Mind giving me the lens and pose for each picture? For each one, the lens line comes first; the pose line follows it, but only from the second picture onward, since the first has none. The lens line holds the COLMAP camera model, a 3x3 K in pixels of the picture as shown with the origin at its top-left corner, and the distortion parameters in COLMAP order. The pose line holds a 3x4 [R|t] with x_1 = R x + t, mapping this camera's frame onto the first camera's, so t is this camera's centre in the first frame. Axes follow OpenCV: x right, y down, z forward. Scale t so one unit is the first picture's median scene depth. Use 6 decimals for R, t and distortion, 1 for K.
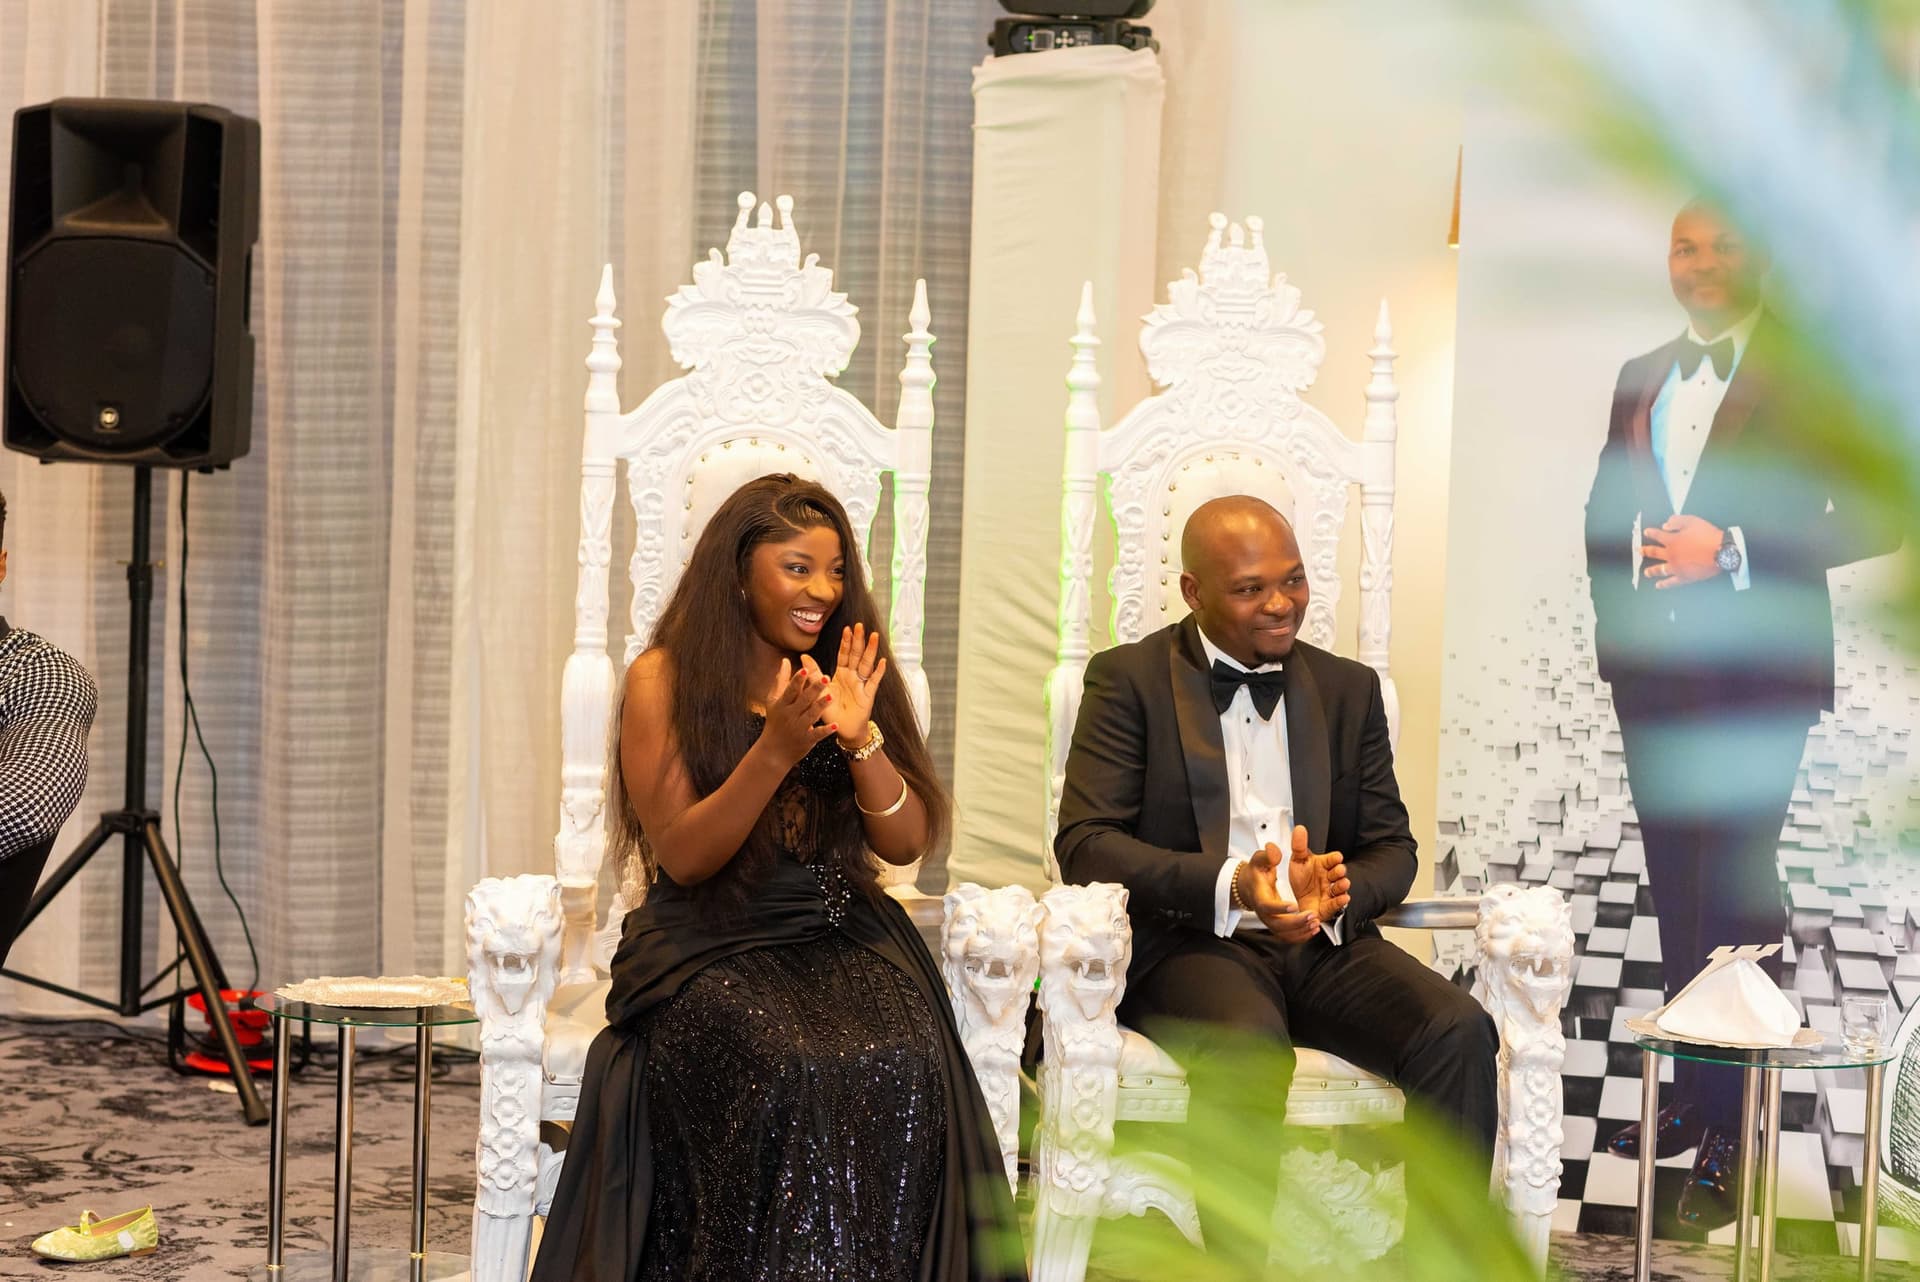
lens RADIAL K [[4586.9, 0, 950.5], [0, 4586.9, 643.6], [0, 0, 1]] dist [0.019757, 0.000000]
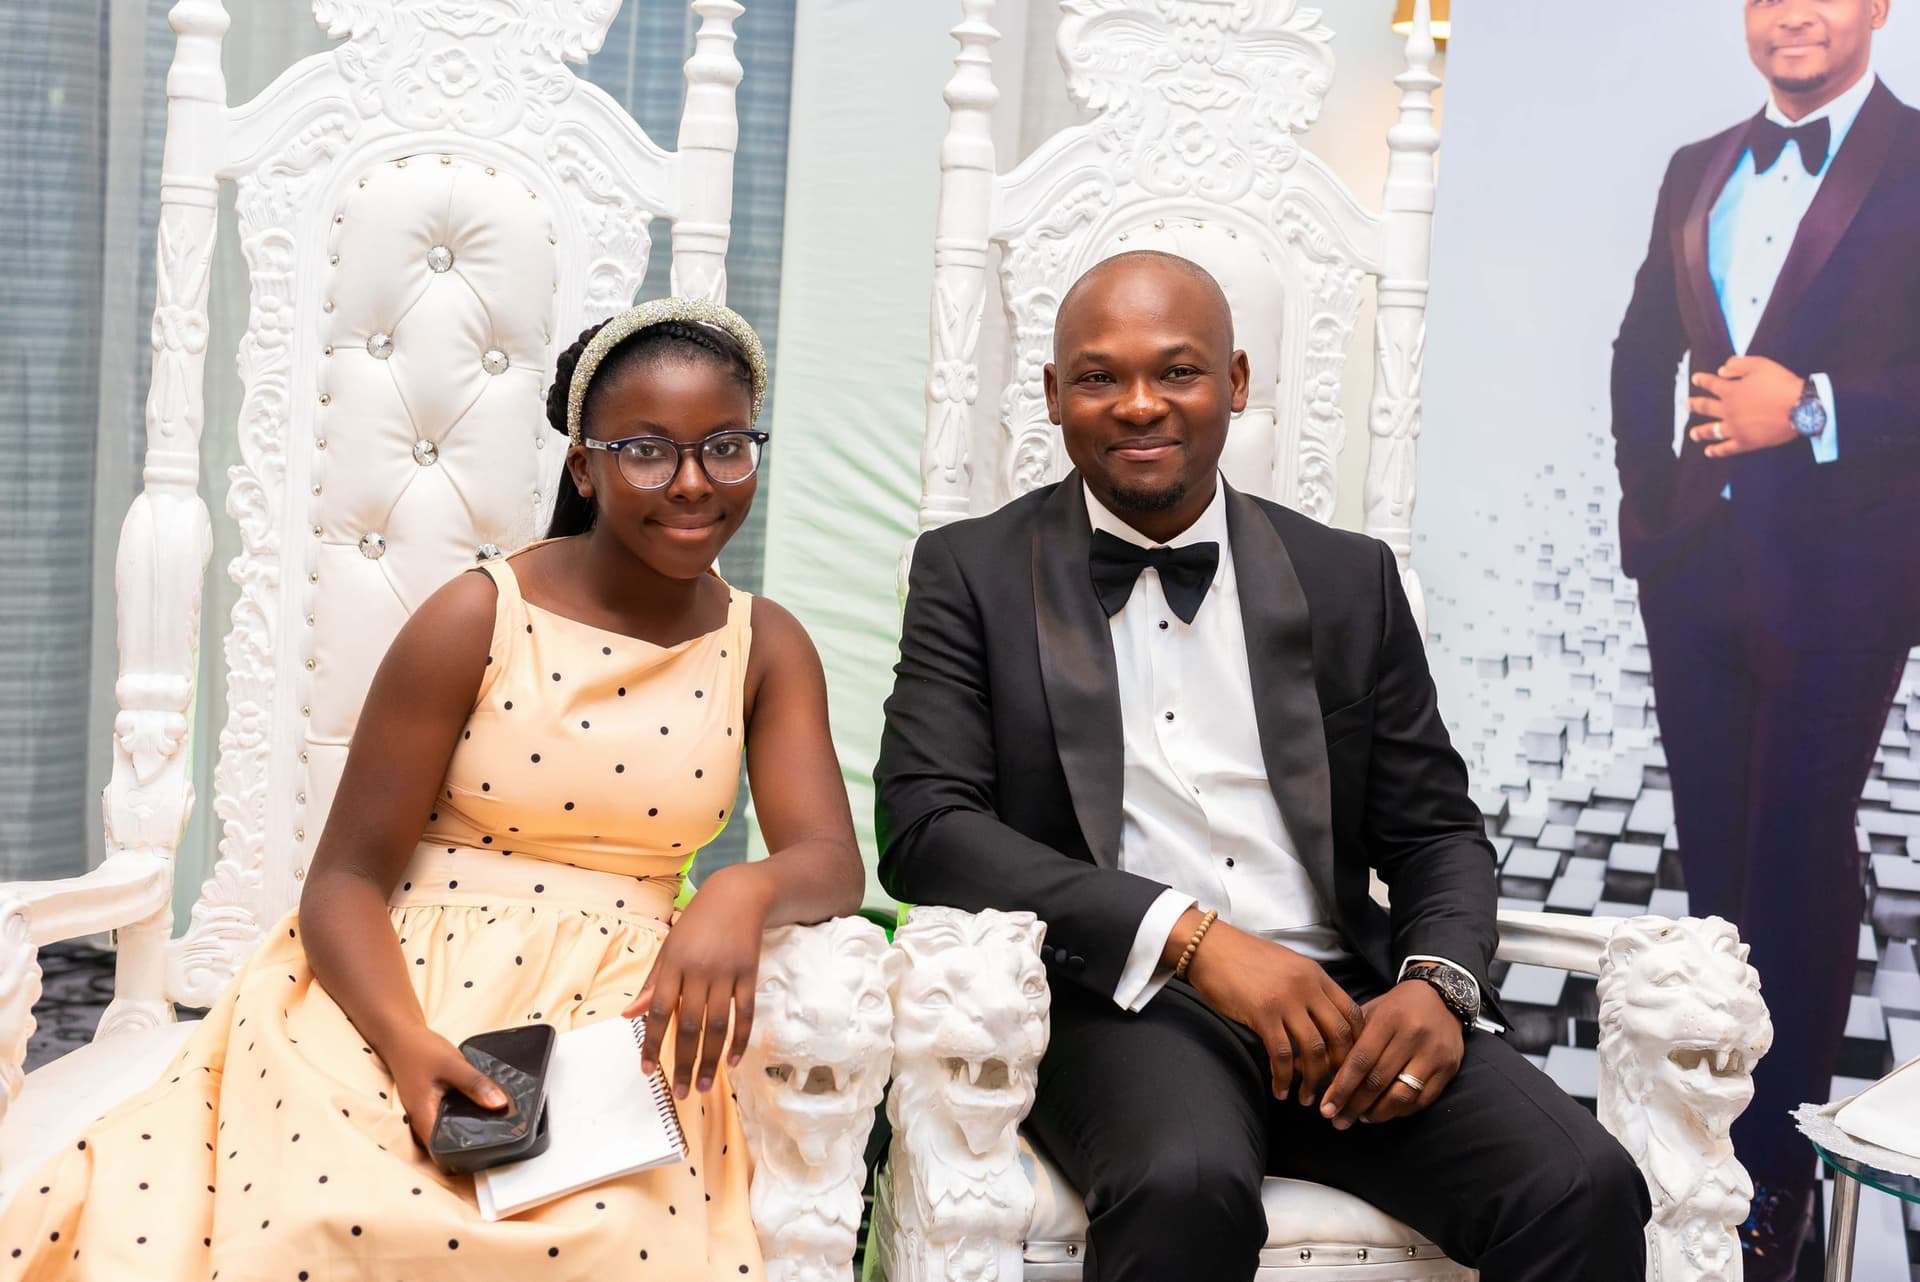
lens RADIAL K [[2760.2, 0, 945.8], [0, 2760.2, 639.9], [0, 0, 1]] dist [0.010710, 0.000000]
pose [[0.997405, 0.026967, 0.066751, 0.001442], [-0.029815, 0.998671, 0.042044, 0.003057], [-0.065529, -0.043925, 0.996883, 0.608023]]
